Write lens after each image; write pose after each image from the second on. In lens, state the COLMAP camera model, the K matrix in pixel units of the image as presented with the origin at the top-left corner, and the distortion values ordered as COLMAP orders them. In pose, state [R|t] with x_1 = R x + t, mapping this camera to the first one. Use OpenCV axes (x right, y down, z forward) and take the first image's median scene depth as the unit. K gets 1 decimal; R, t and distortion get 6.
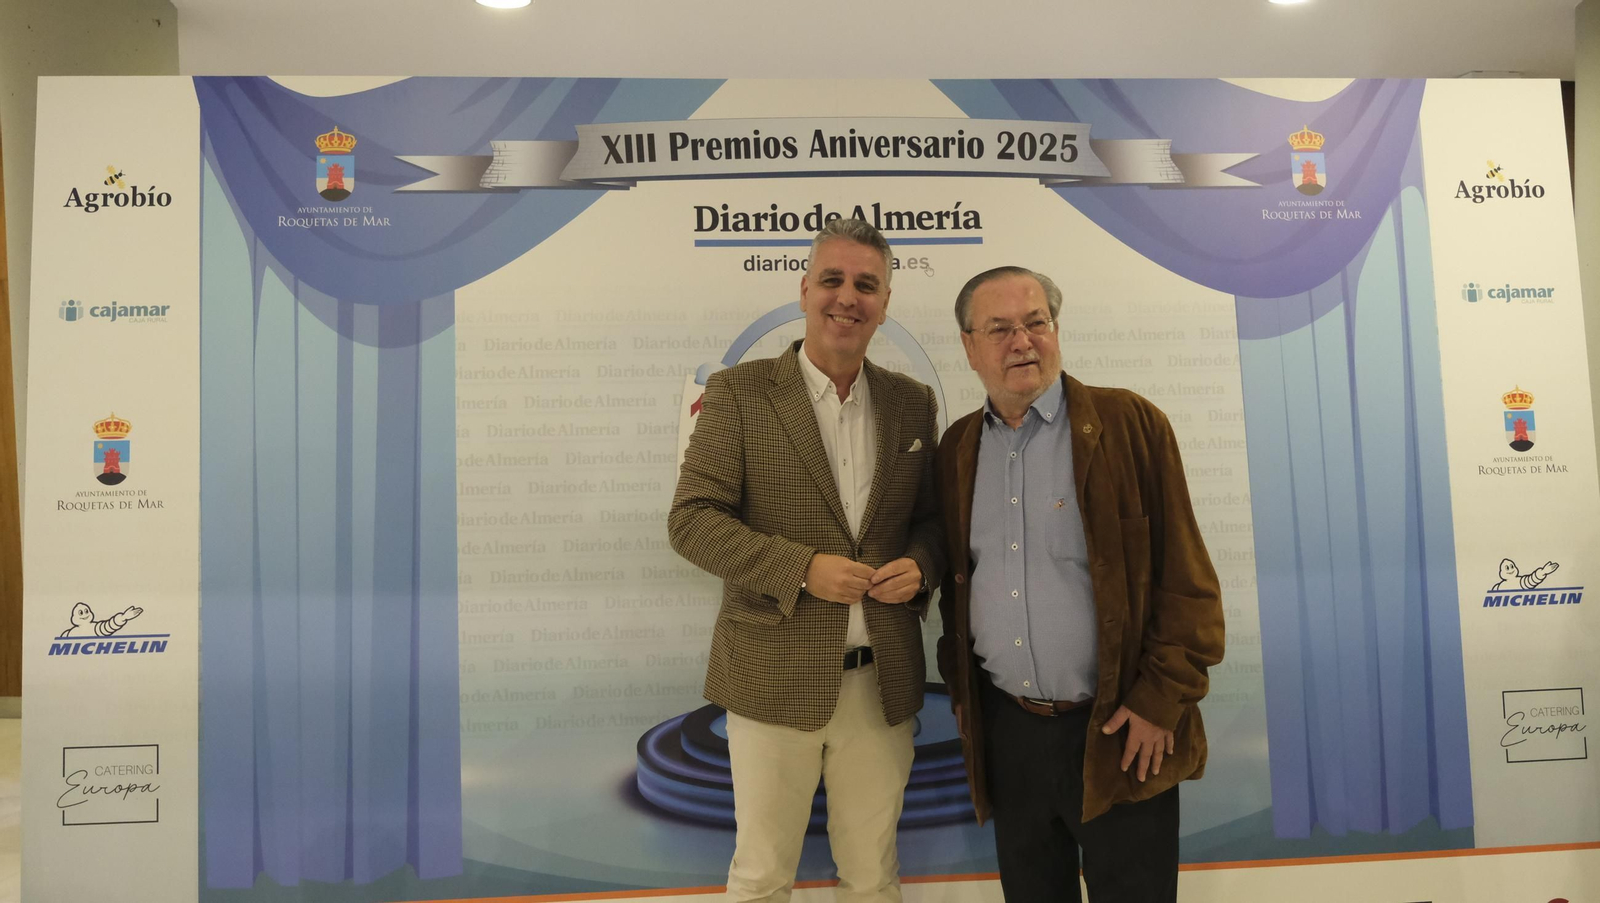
lens RADIAL K [[1239.5, 0, 814.3], [0, 1239.5, 447.7], [0, 0, 1]] dist [-0.021862, 0.000538]
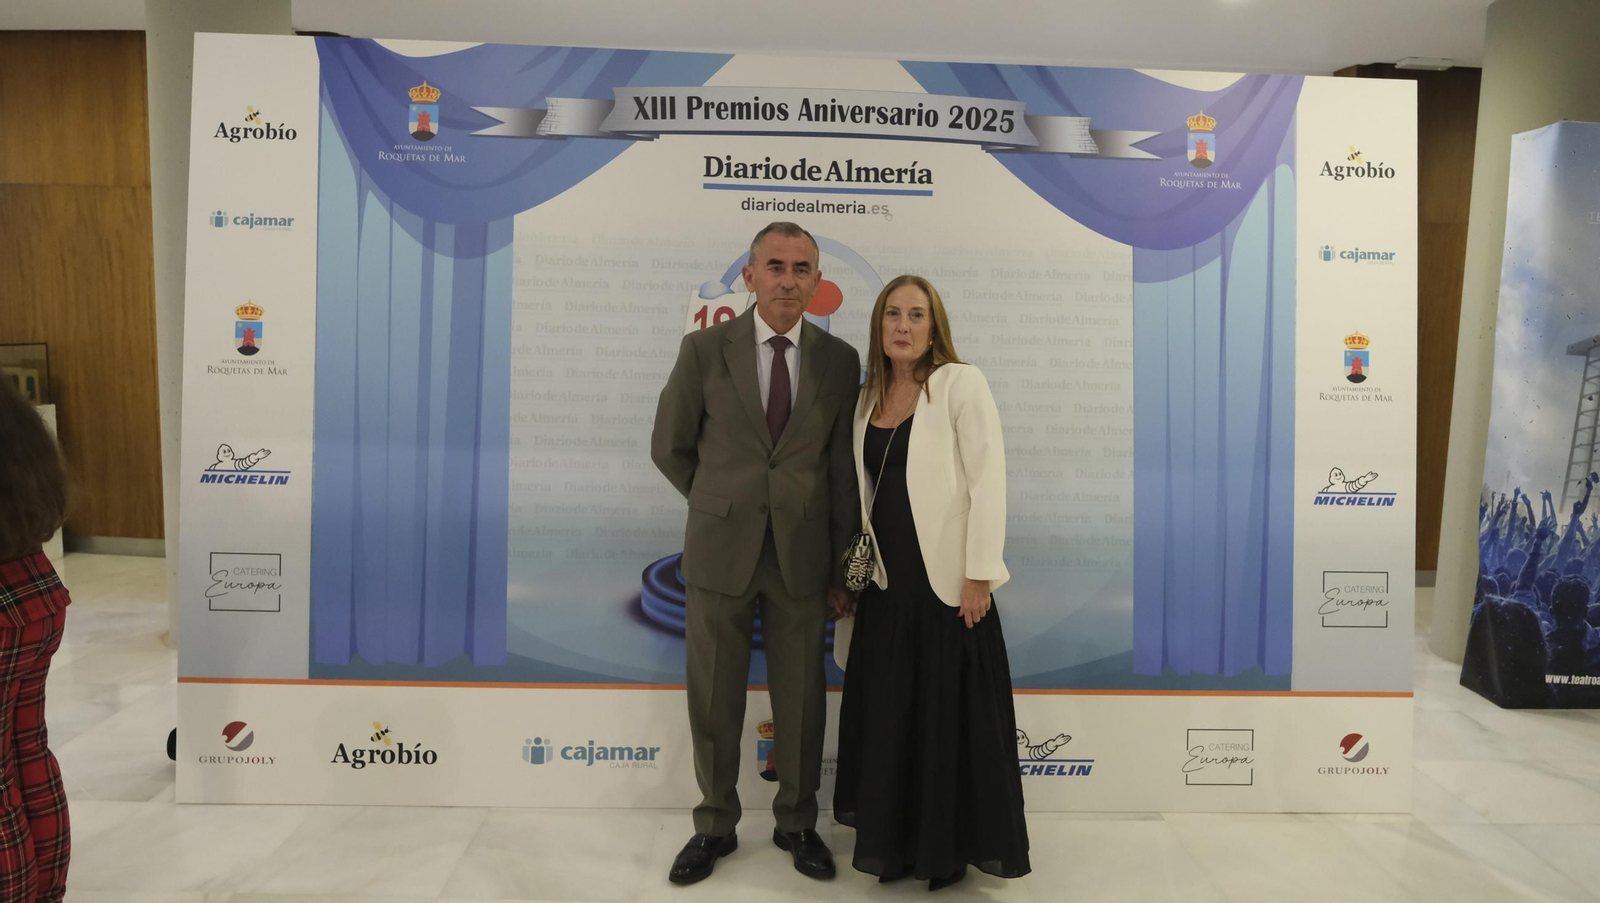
lens RADIAL K [[1129.4, 0, 813.1], [0, 1129.4, 450.6], [0, 0, 1]] dist [-0.035604, 0.021683]
pose [[0.998444, 0.049352, -0.025966, 0.058140], [-0.047348, 0.996220, 0.072831, 0.014927], [0.029462, -0.071488, 0.997006, -0.162136]]
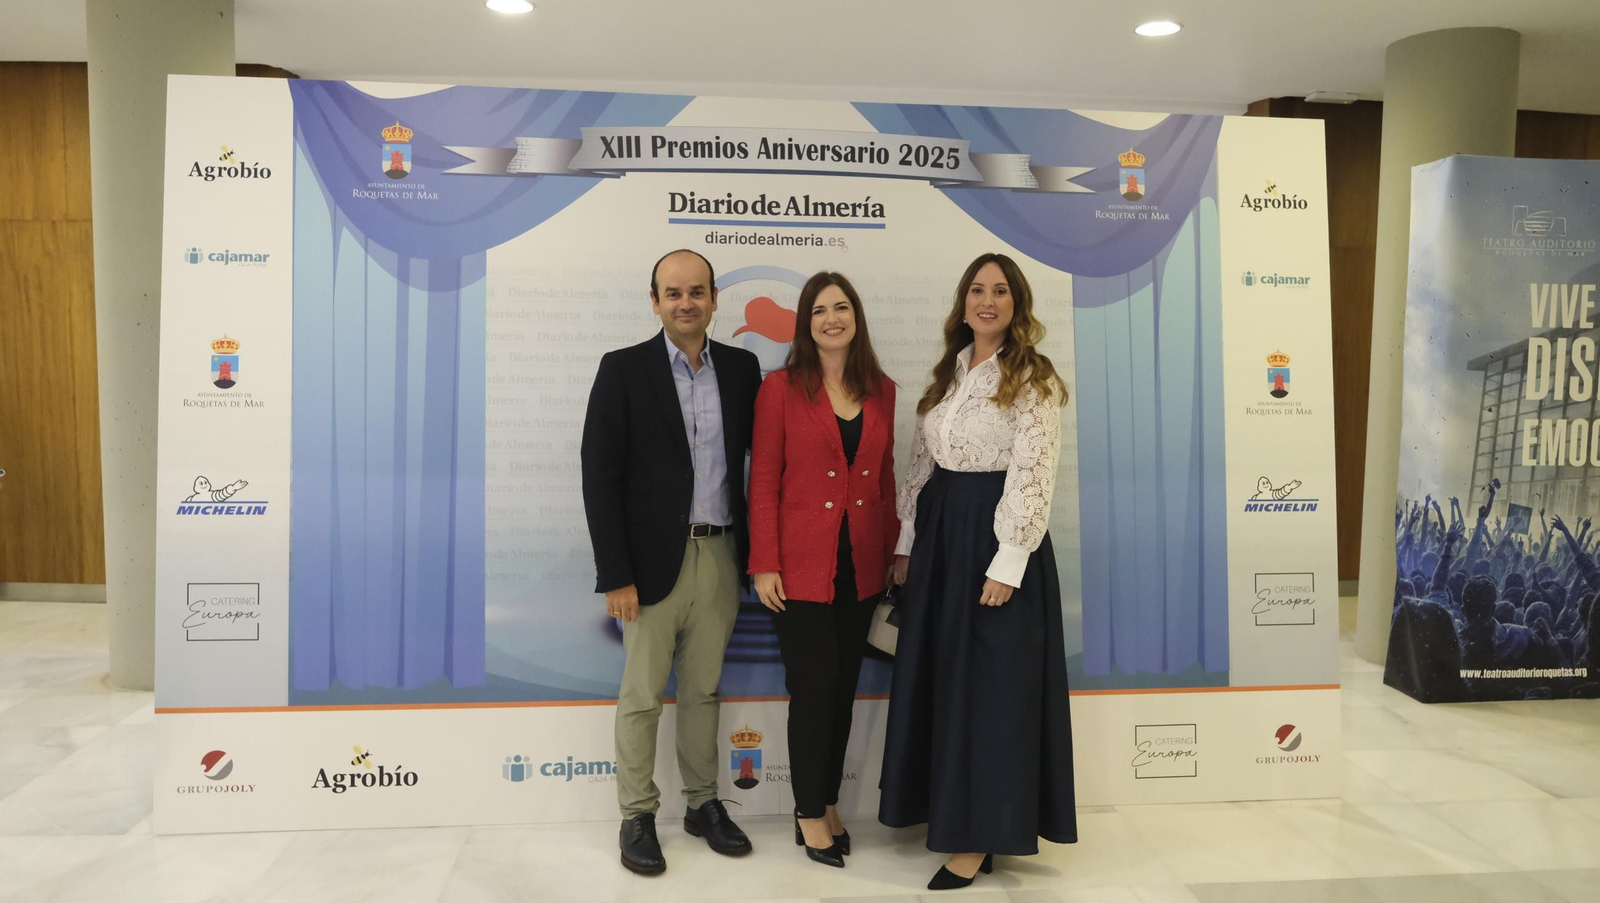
lens RADIAL K [[1177.4, 0, 810.6], [0, 1177.4, 451.6], [0, 0, 1]] dist [-0.027522, 0.002614]
pose [[0.998633, 0.028837, 0.043602, 0.007432], [-0.030659, 0.998659, 0.041715, 0.024483], [-0.042340, -0.042995, 0.998178, -0.272372]]
